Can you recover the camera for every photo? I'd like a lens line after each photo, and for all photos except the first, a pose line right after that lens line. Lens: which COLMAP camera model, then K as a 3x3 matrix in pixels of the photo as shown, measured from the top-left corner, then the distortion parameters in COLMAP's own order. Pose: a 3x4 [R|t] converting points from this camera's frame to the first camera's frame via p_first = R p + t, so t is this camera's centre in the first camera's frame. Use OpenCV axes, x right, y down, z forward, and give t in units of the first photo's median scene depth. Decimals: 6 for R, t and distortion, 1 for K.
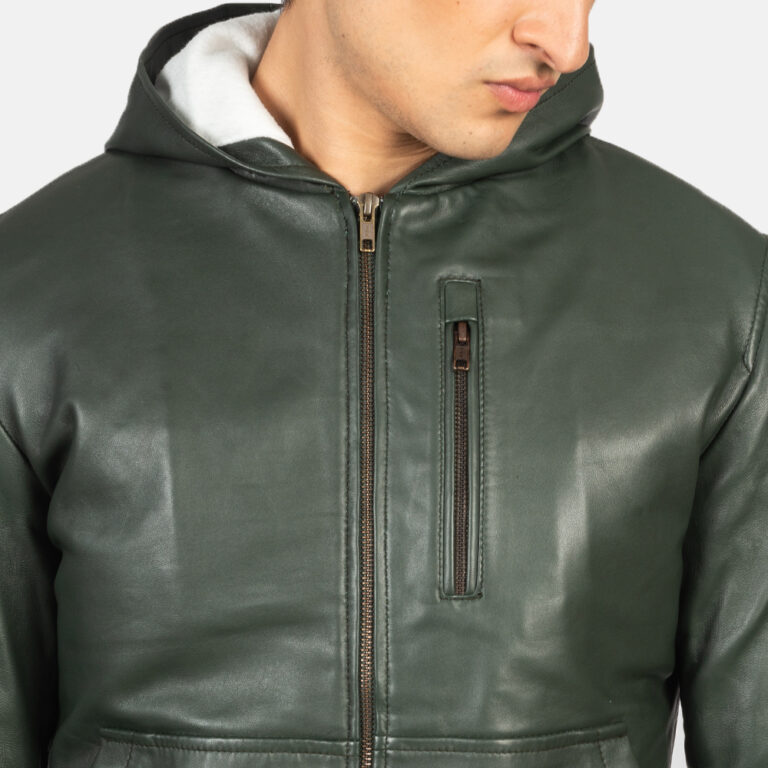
lens RADIAL K [[2205.6, 0, 384.0], [0, 2205.6, 384.0], [0, 0, 1]] dist [0.115351, 0.396007]
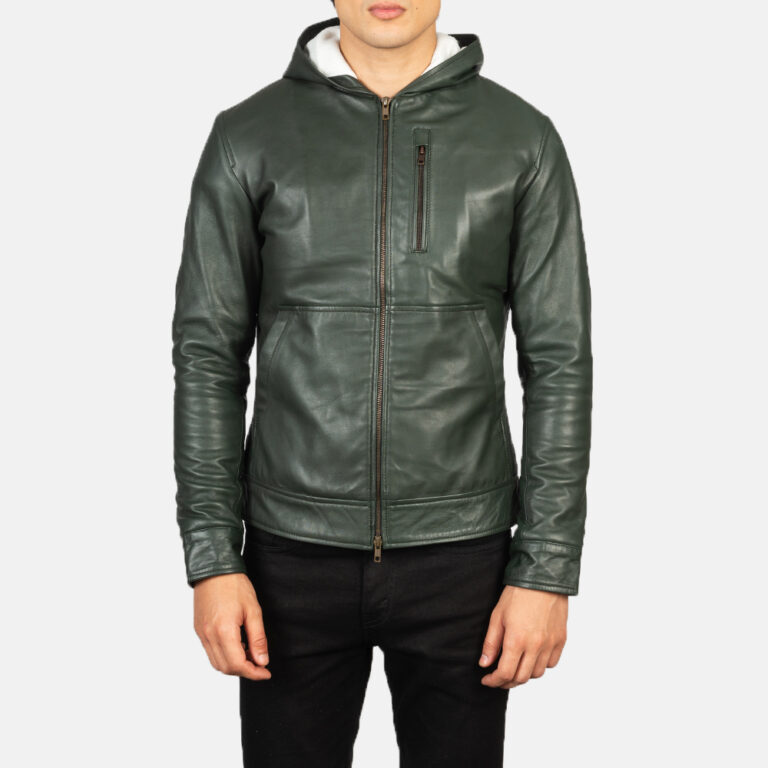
lens RADIAL K [[2205.6, 0, 384.0], [0, 2205.6, 384.0], [0, 0, 1]] dist [0.115351, 0.396007]
pose [[0.999584, 0.015029, -0.024614, 0.058443], [-0.014115, 0.999219, 0.036900, 0.153620], [0.025149, -0.036538, 0.999016, -1.571516]]
